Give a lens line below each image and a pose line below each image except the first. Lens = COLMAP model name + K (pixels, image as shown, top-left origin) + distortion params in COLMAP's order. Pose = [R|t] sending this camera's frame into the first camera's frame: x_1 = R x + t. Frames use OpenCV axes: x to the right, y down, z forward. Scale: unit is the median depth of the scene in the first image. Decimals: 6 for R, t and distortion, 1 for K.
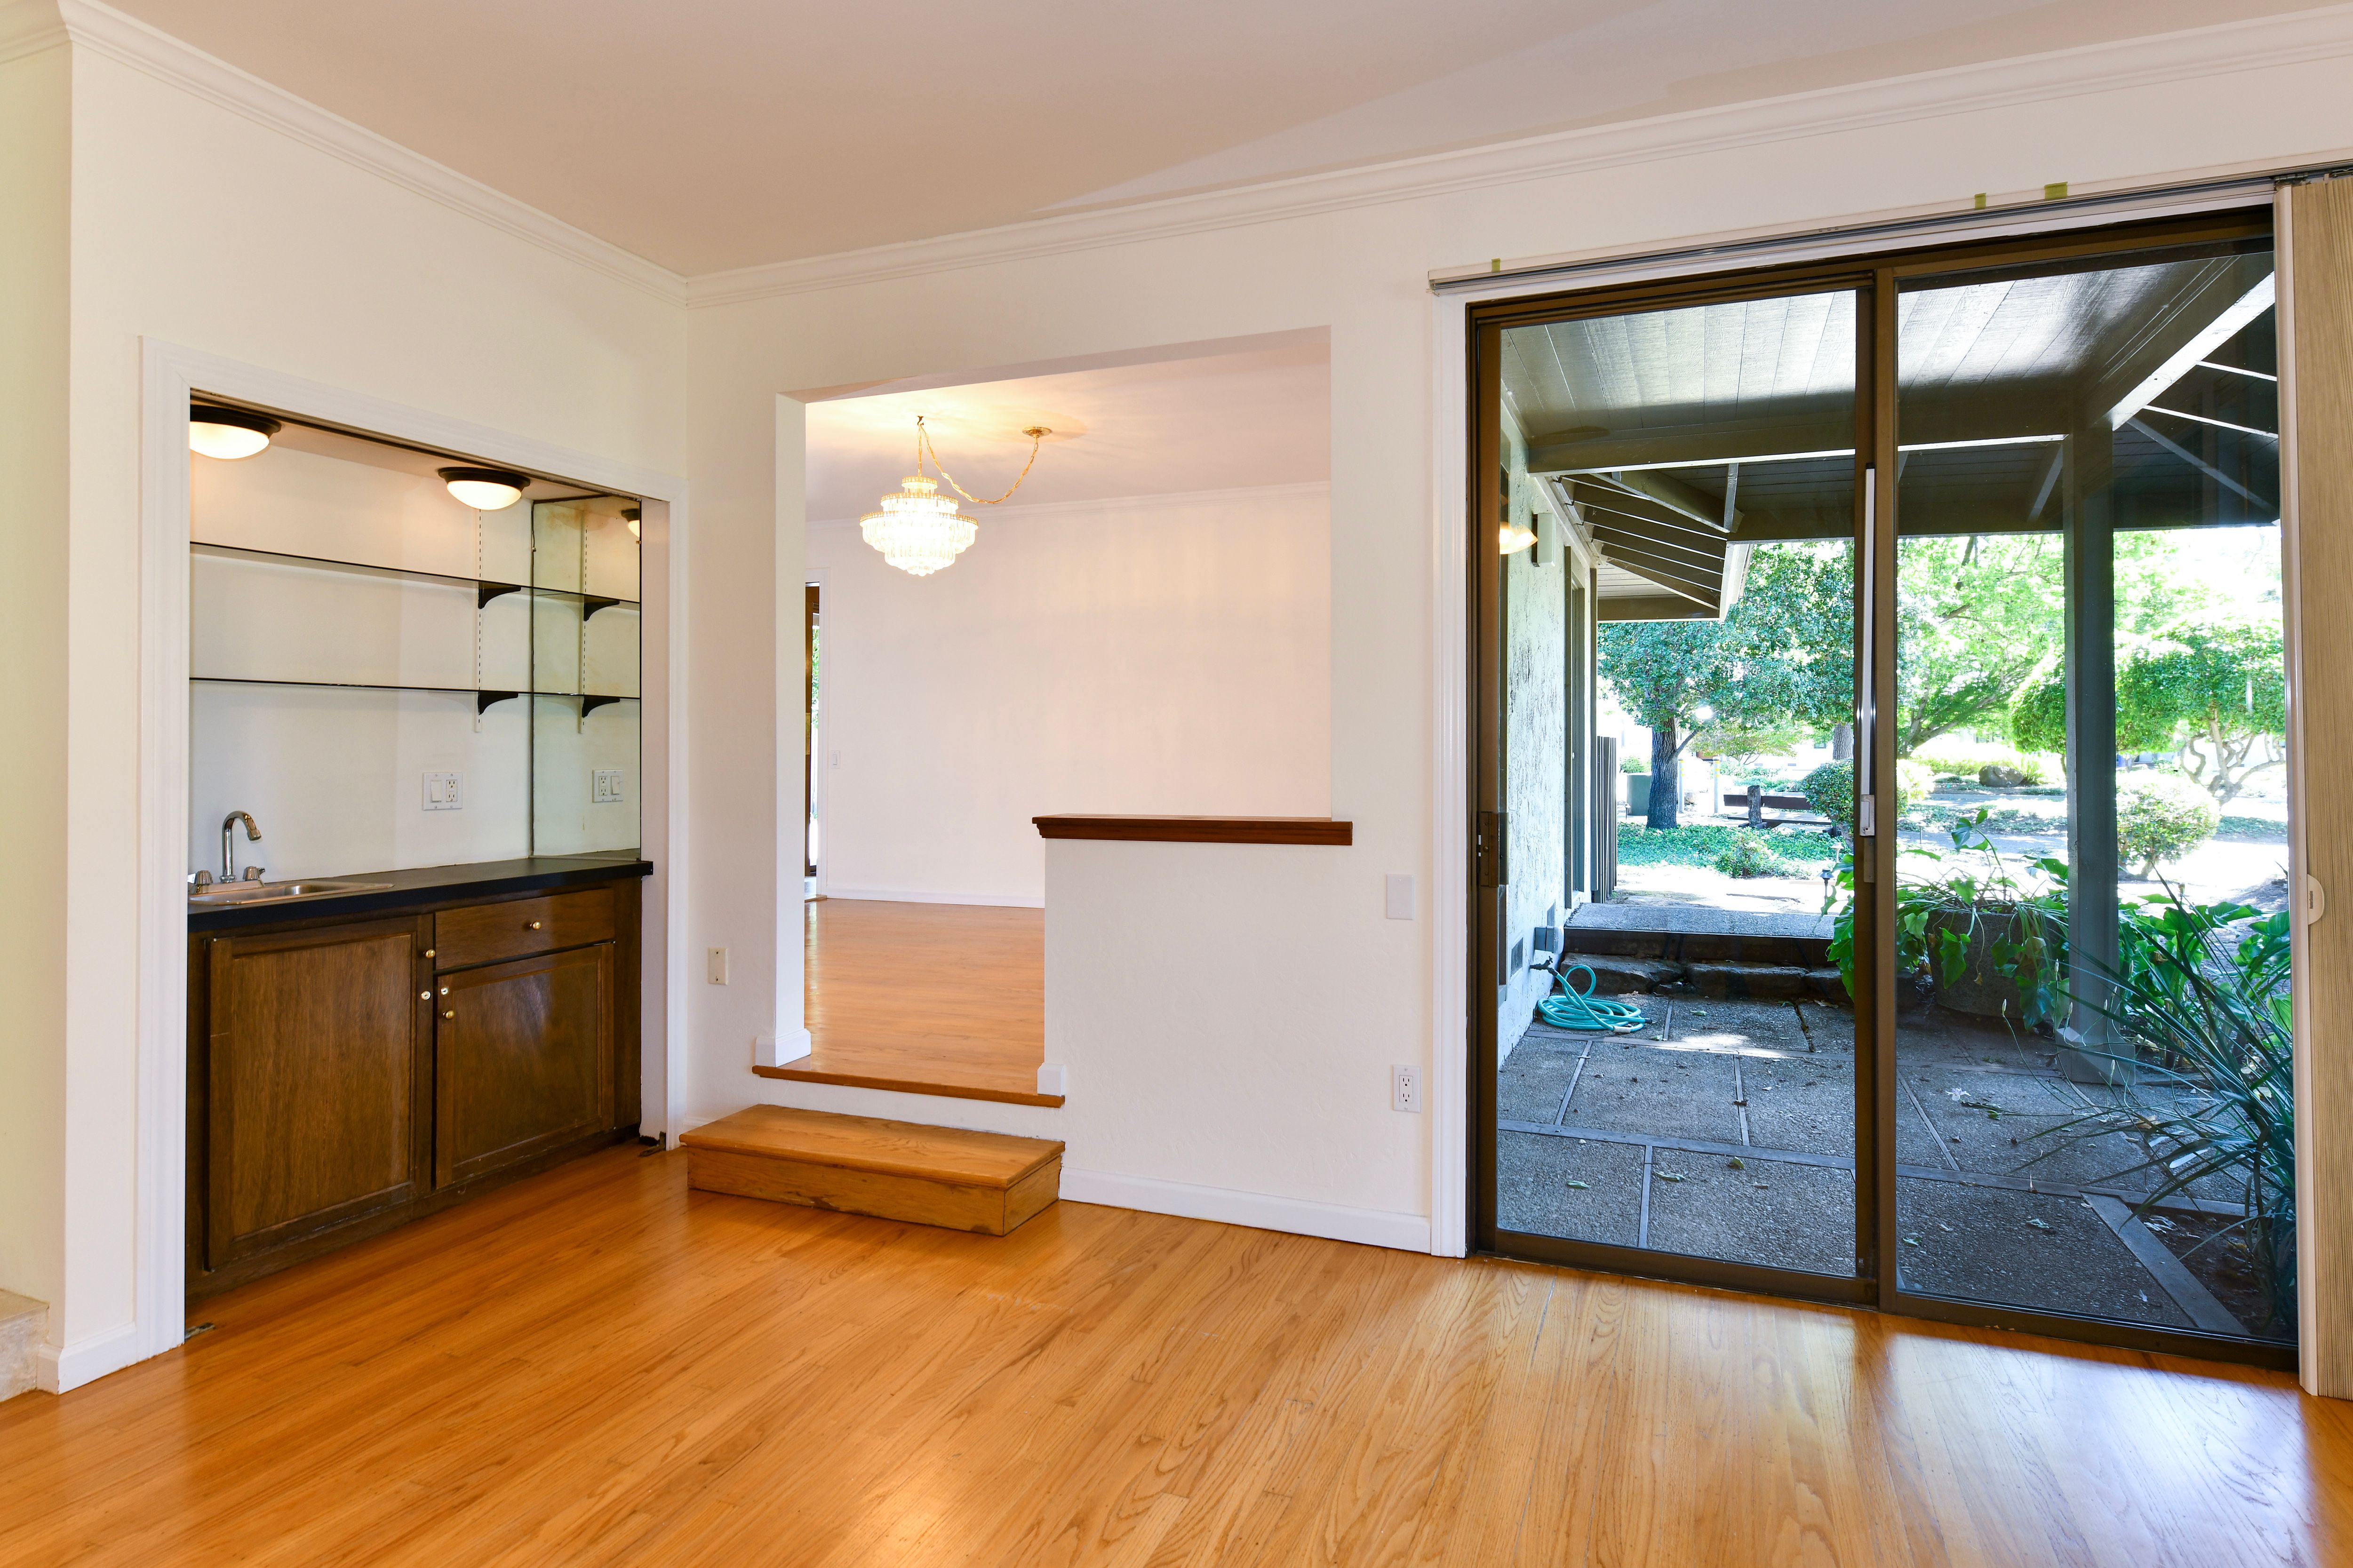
lens RADIAL K [[1094.8, 0, 1353.3], [0, 1094.8, 736.0], [0, 0, 1]] dist [-0.004662, 0.000314]
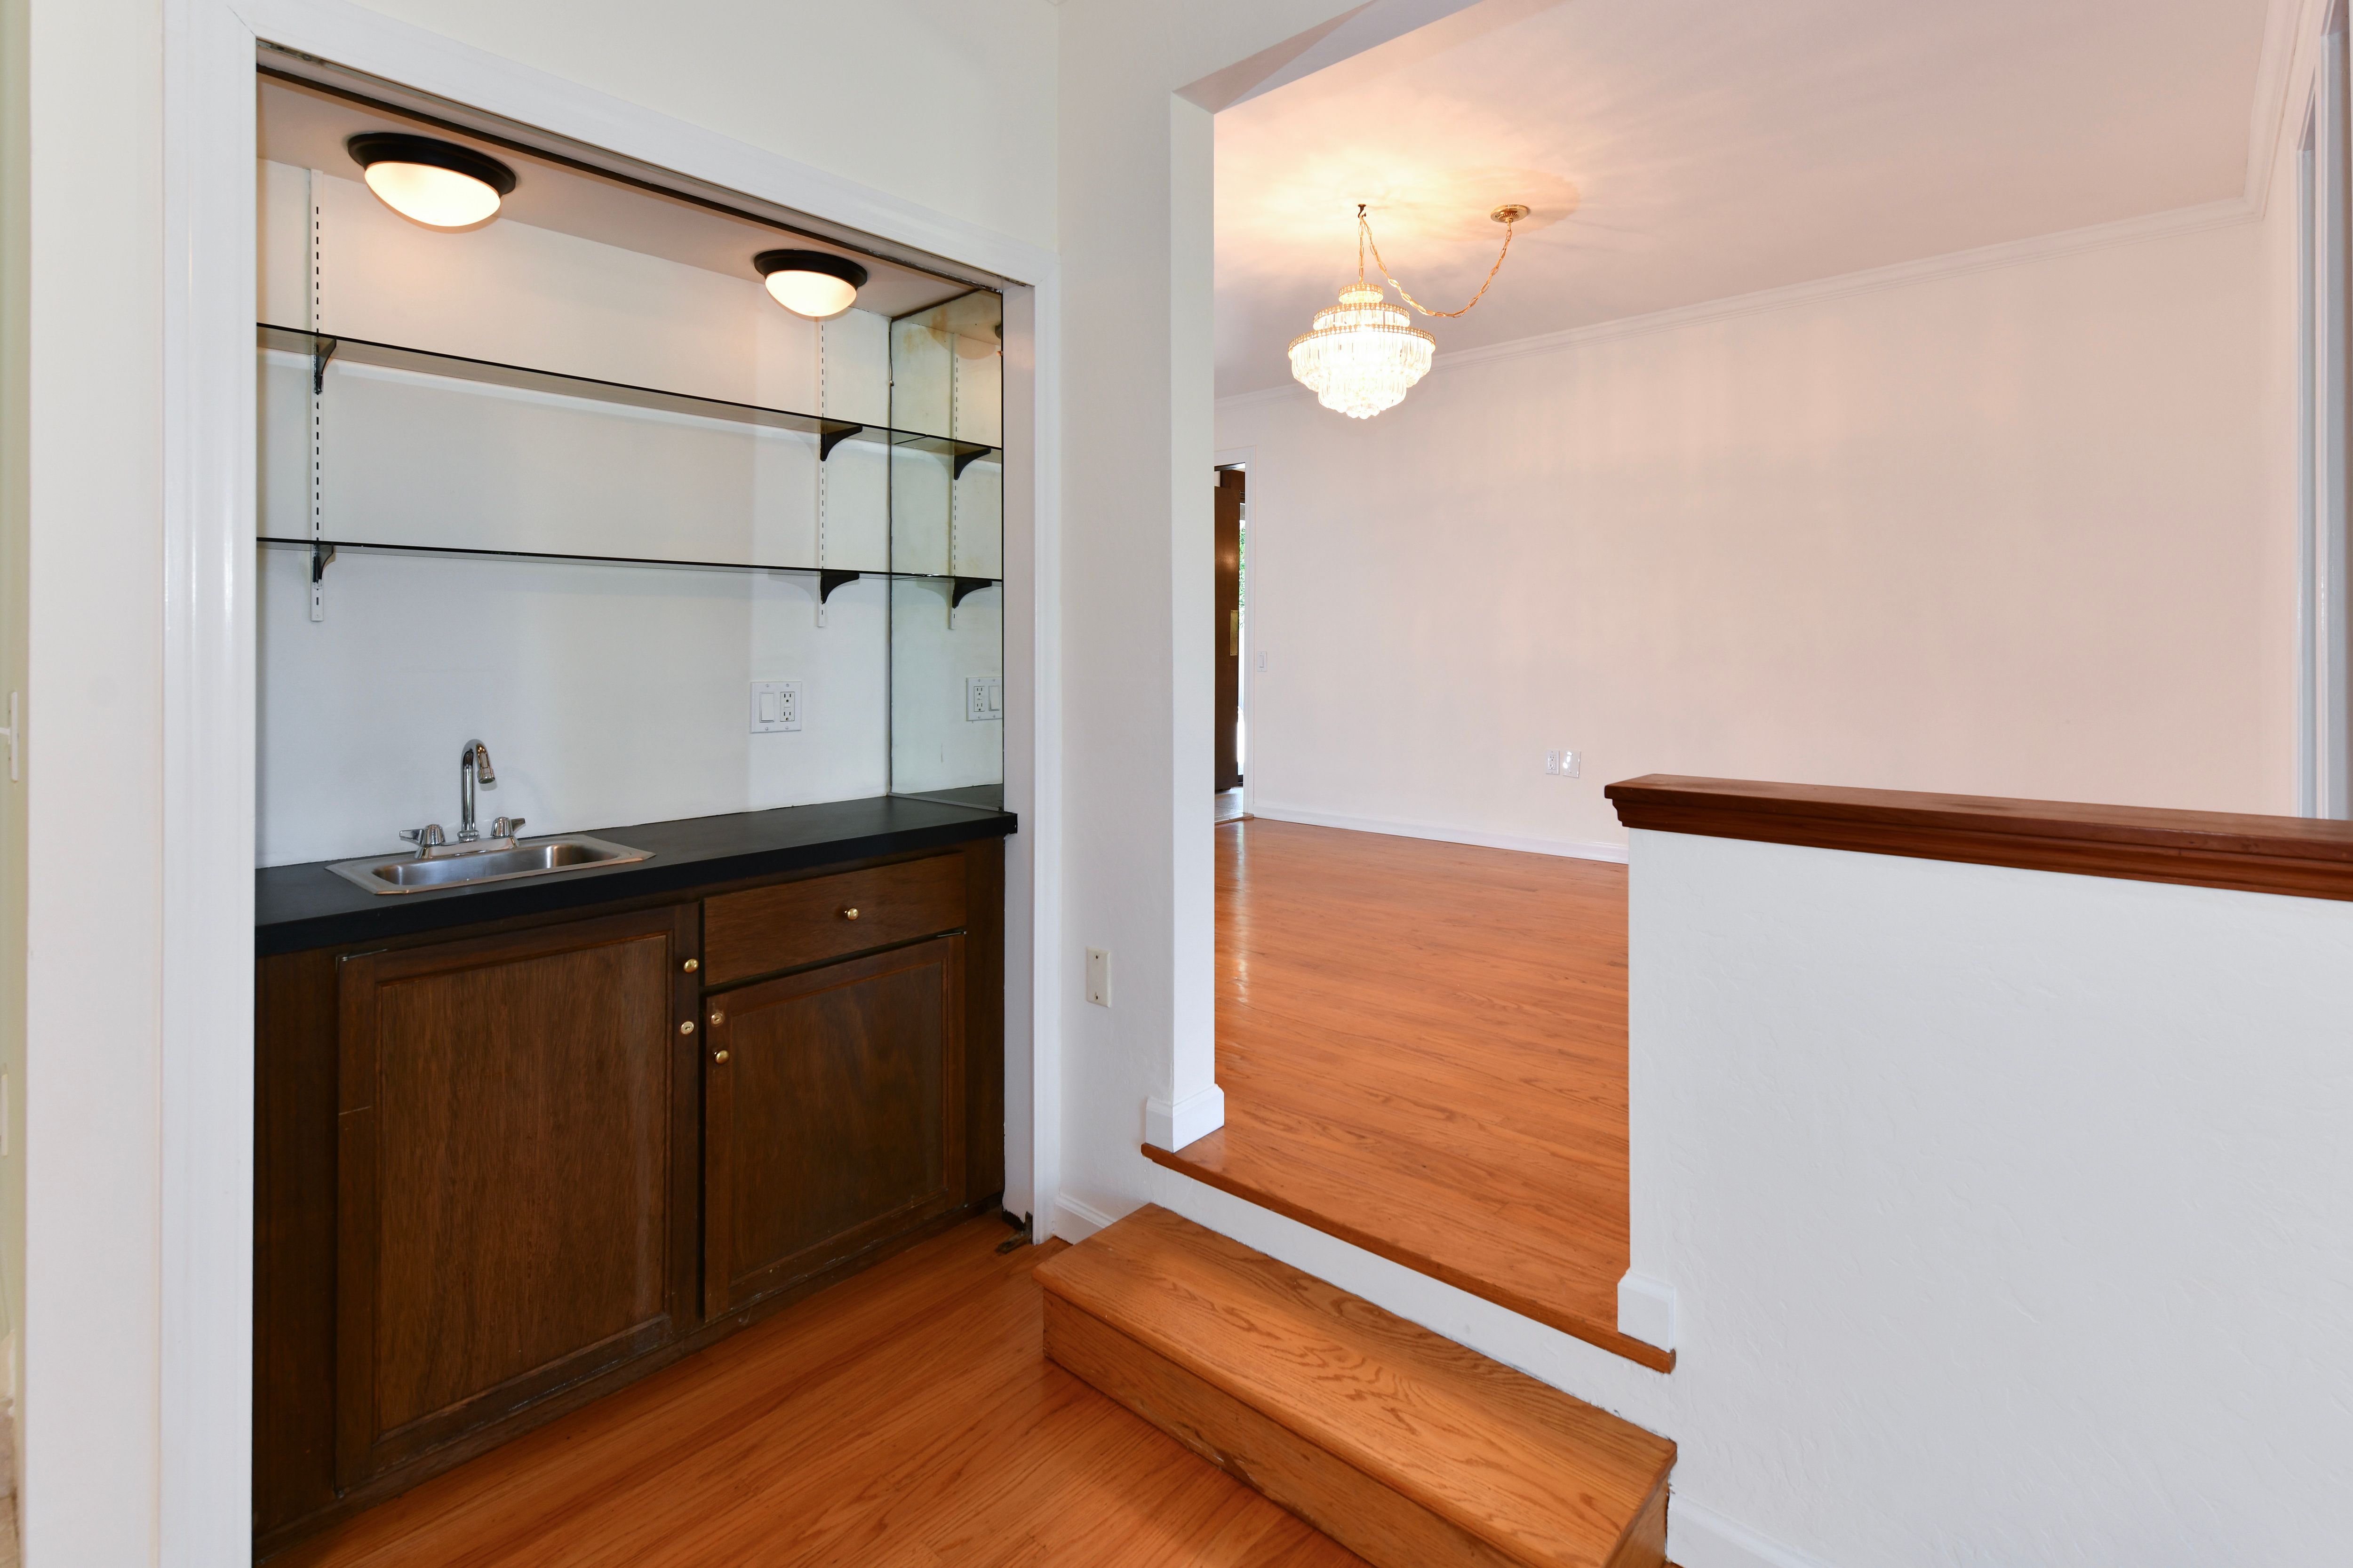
lens RADIAL K [[1109.3, 0, 1316.1], [0, 1109.3, 632.5], [0, 0, 1]] dist [-0.008729, -0.000302]
pose [[0.922961, -0.004605, -0.384866, -0.214184], [0.003214, 0.999986, -0.004258, 0.004718], [0.384880, 0.002694, 0.922963, 0.461630]]
